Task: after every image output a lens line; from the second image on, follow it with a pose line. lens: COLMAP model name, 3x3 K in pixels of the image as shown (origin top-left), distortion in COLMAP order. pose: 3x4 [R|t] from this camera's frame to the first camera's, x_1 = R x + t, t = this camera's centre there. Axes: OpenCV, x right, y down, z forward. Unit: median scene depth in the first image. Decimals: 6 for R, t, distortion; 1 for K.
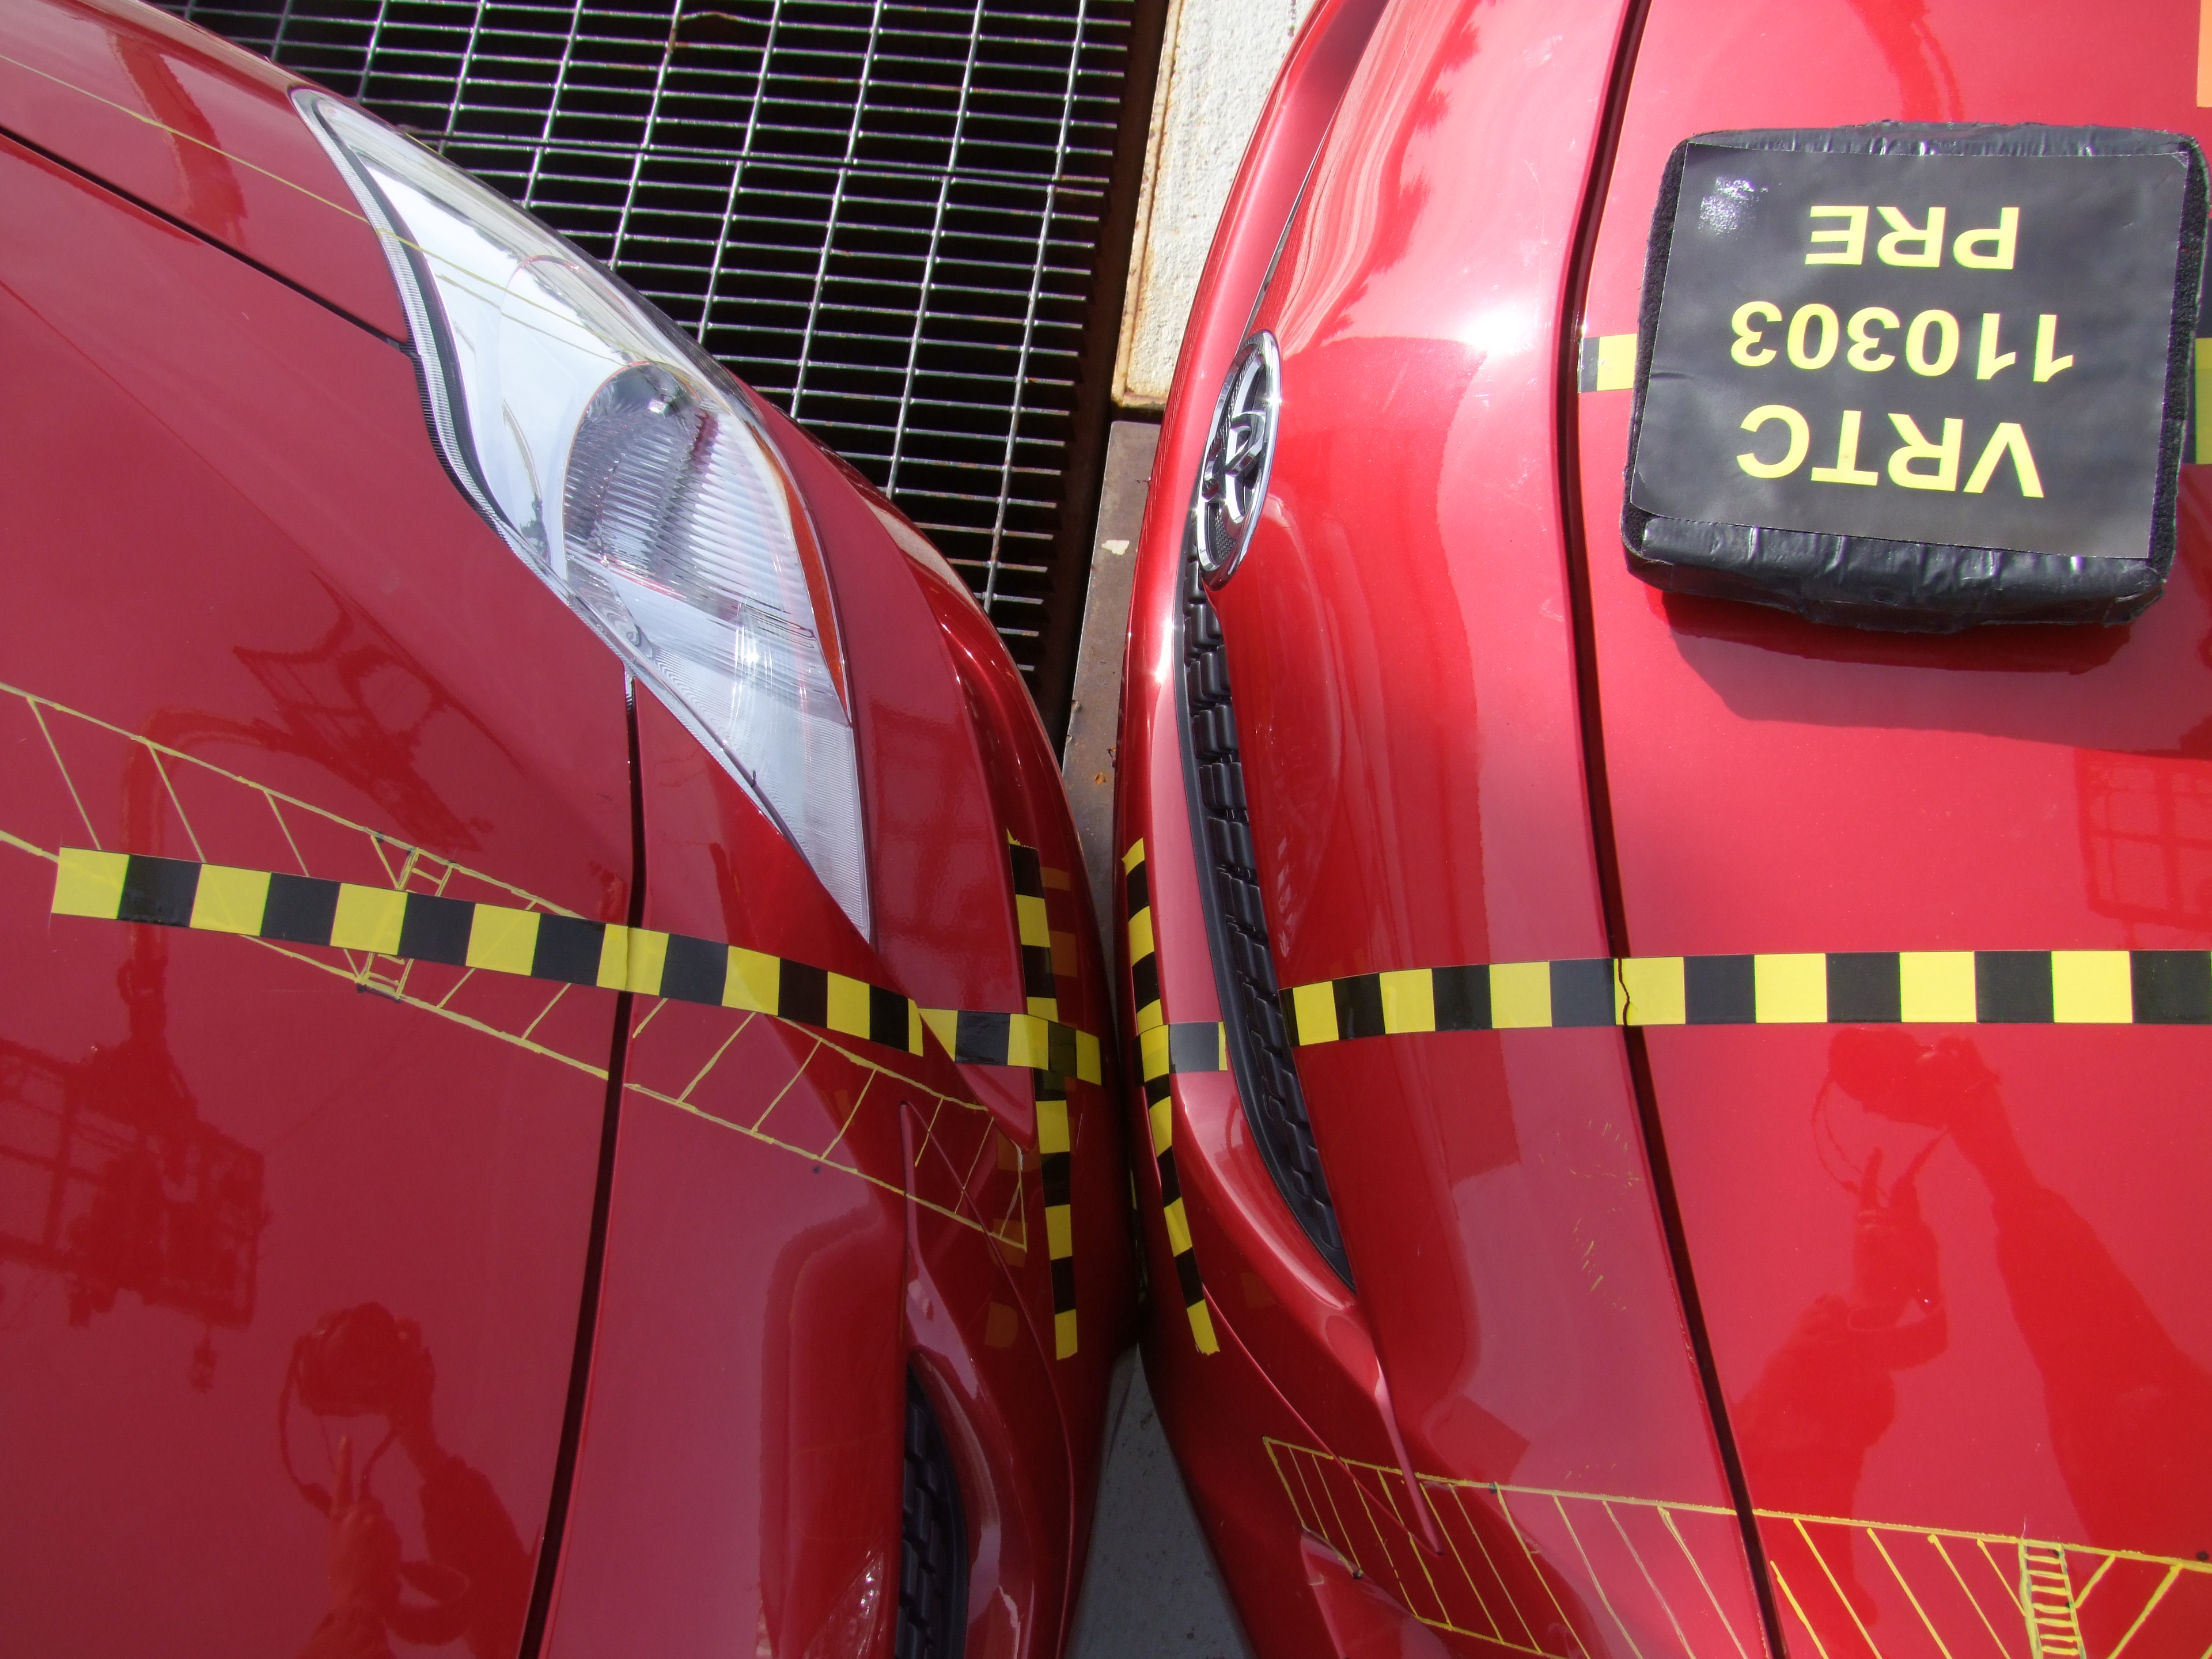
lens RADIAL K [[1794.3, 0, 1084.0], [0, 1794.3, 842.6], [0, 0, 1]] dist [-0.158677, 0.138805]
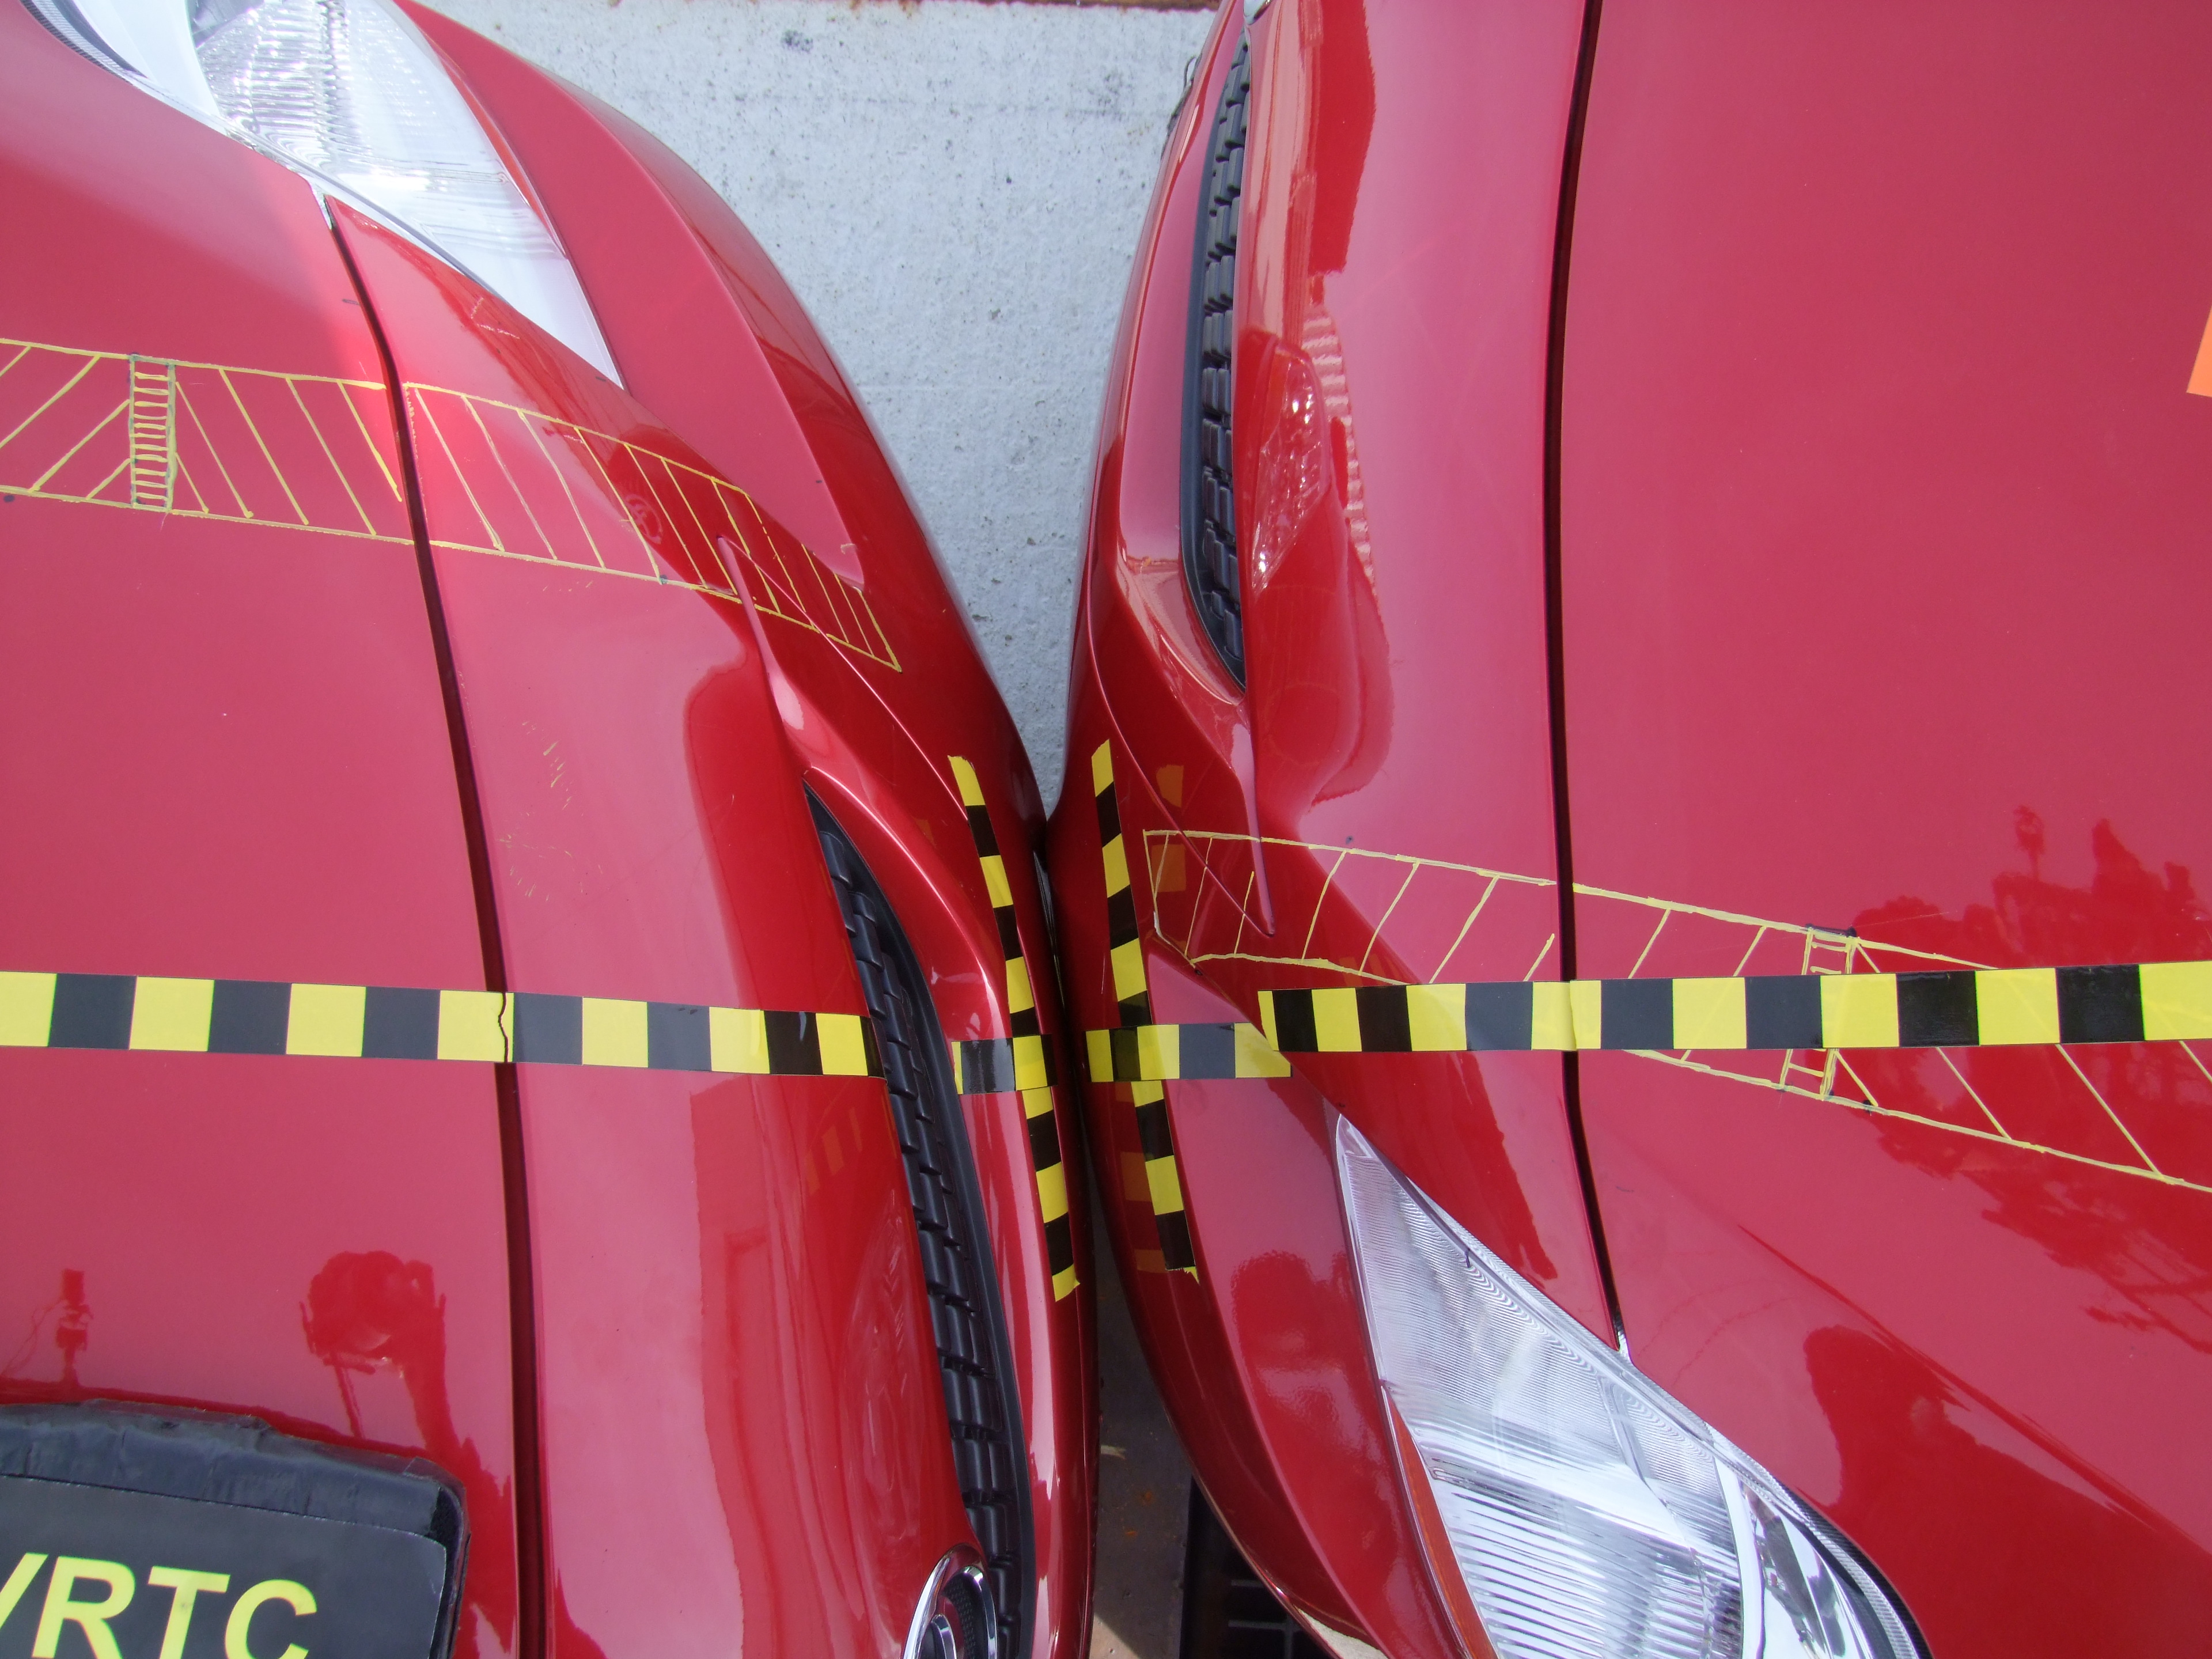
lens RADIAL K [[1794.3, 0, 1084.0], [0, 1794.3, 842.6], [0, 0, 1]] dist [-0.158677, 0.138805]
pose [[-0.996621, 0.069101, 0.044412, -0.055076], [-0.045635, -0.915336, 0.400098, -0.219744], [0.068298, 0.396719, 0.915396, 0.113870]]
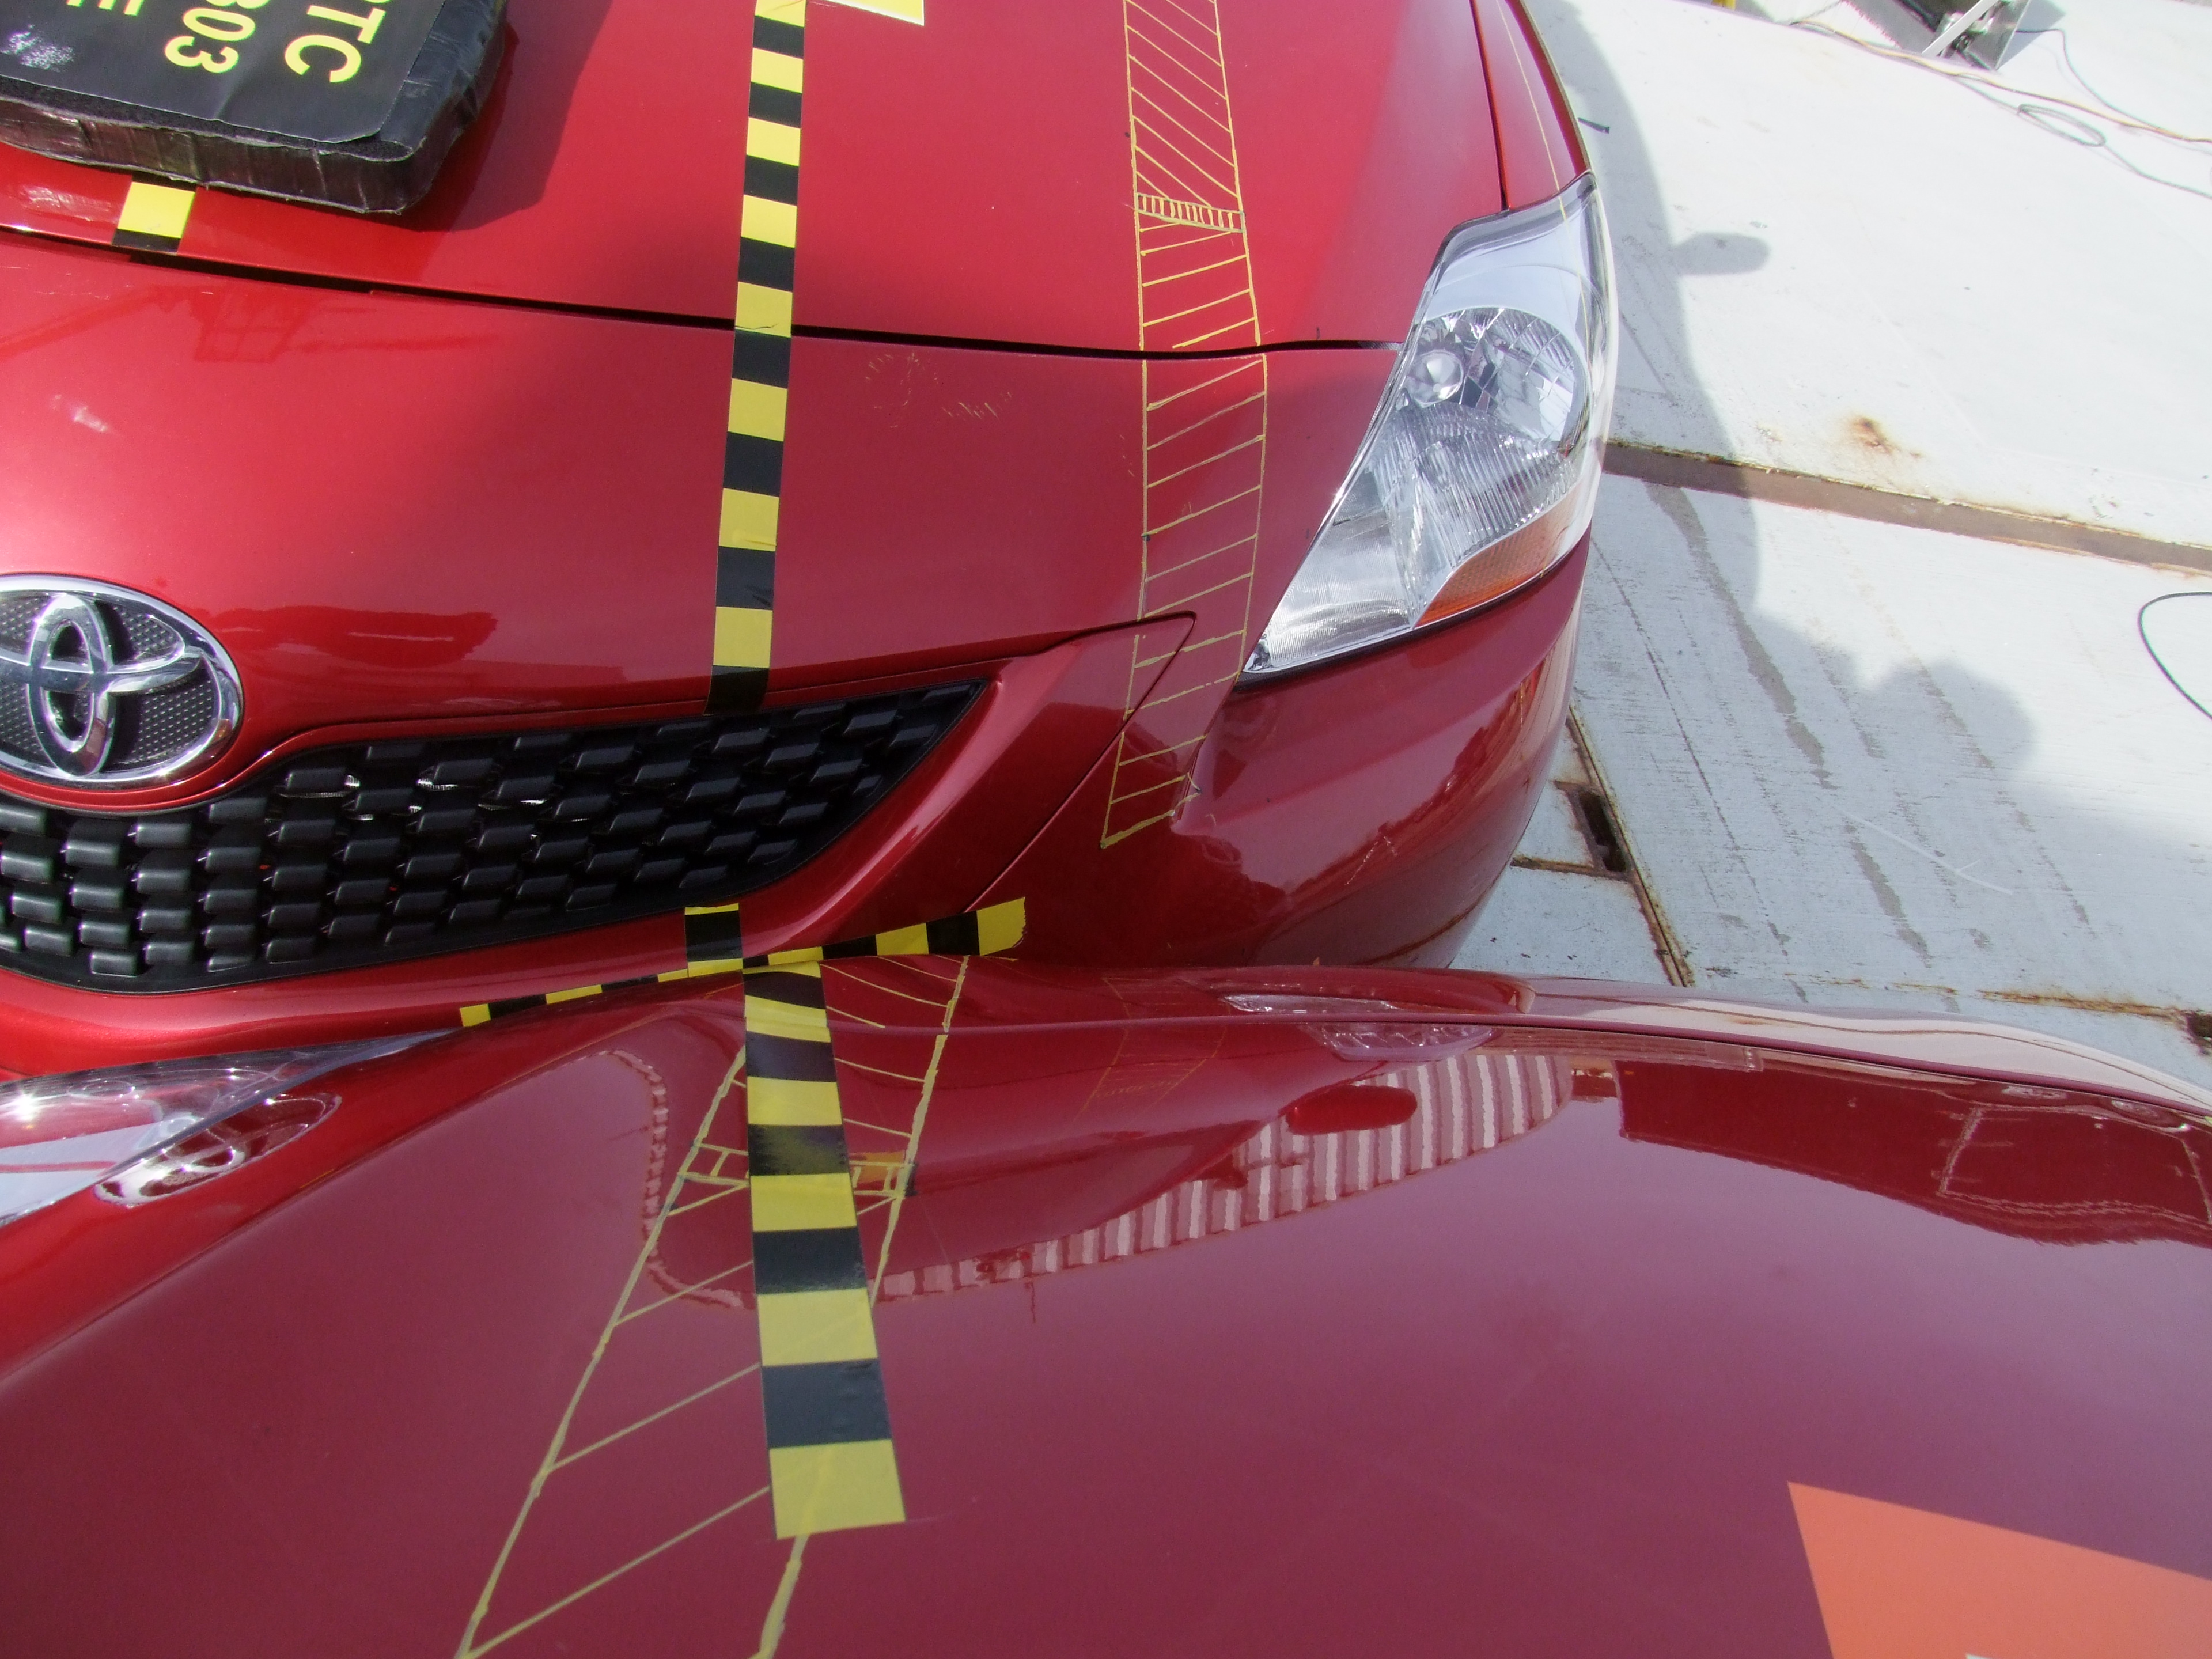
lens RADIAL K [[1794.3, 0, 1084.0], [0, 1794.3, 842.6], [0, 0, 1]] dist [-0.158677, 0.138805]
pose [[-0.204174, -0.679869, 0.704337, -0.803609], [0.880218, 0.187366, 0.436016, -0.176468], [-0.428403, 0.708993, 0.560178, 0.495028]]
